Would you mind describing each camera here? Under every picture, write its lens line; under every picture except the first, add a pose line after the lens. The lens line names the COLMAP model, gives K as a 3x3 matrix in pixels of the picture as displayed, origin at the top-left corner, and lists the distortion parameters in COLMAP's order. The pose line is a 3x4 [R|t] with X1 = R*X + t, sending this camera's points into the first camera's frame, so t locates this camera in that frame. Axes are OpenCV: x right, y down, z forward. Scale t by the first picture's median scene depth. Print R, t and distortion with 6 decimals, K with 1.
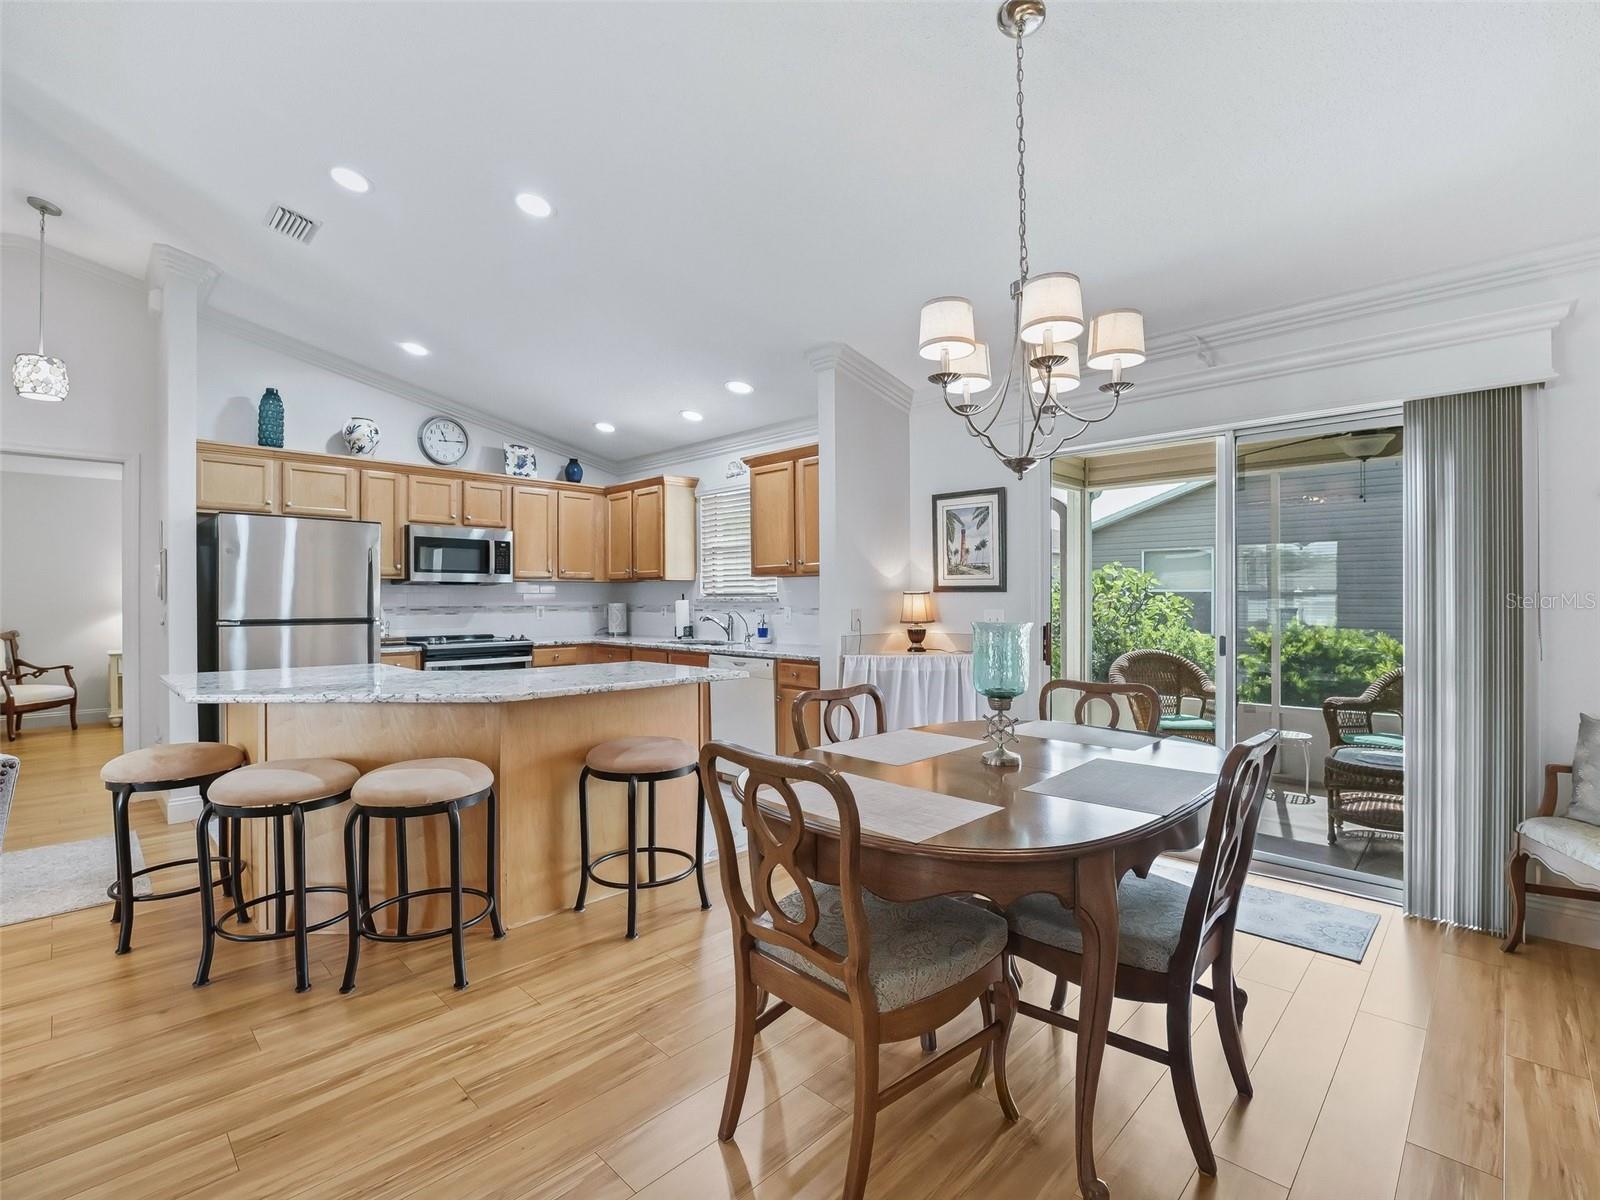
lens RADIAL K [[732.3, 0, 780.0], [0, 732.3, 587.8], [0, 0, 1]] dist [0.005683, 0.000079]
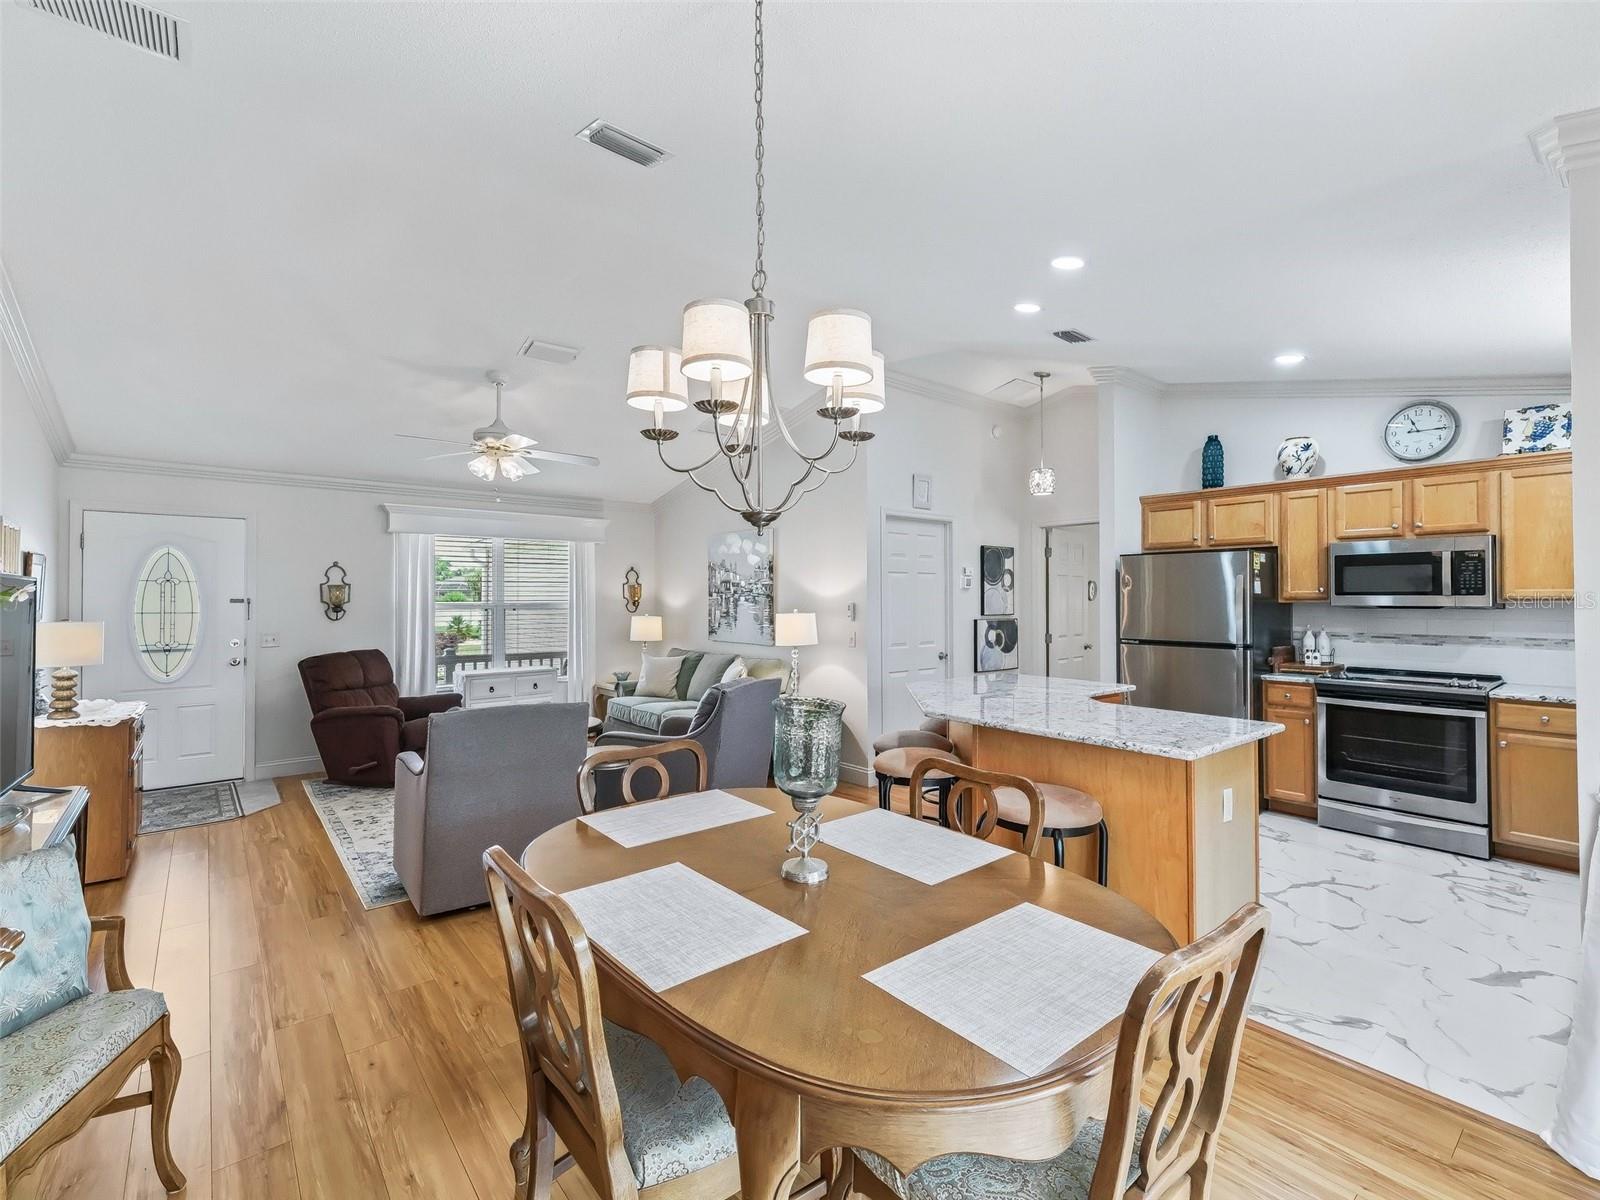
lens RADIAL K [[732.3, 0, 806.6], [0, 732.3, 594.1], [0, 0, 1]] dist [0.005683, 0.000079]
pose [[-0.076263, -0.000949, -0.997087, 0.399017], [0.015711, 0.999874, -0.002154, -0.027833], [0.996964, -0.015830, -0.076239, 0.378535]]
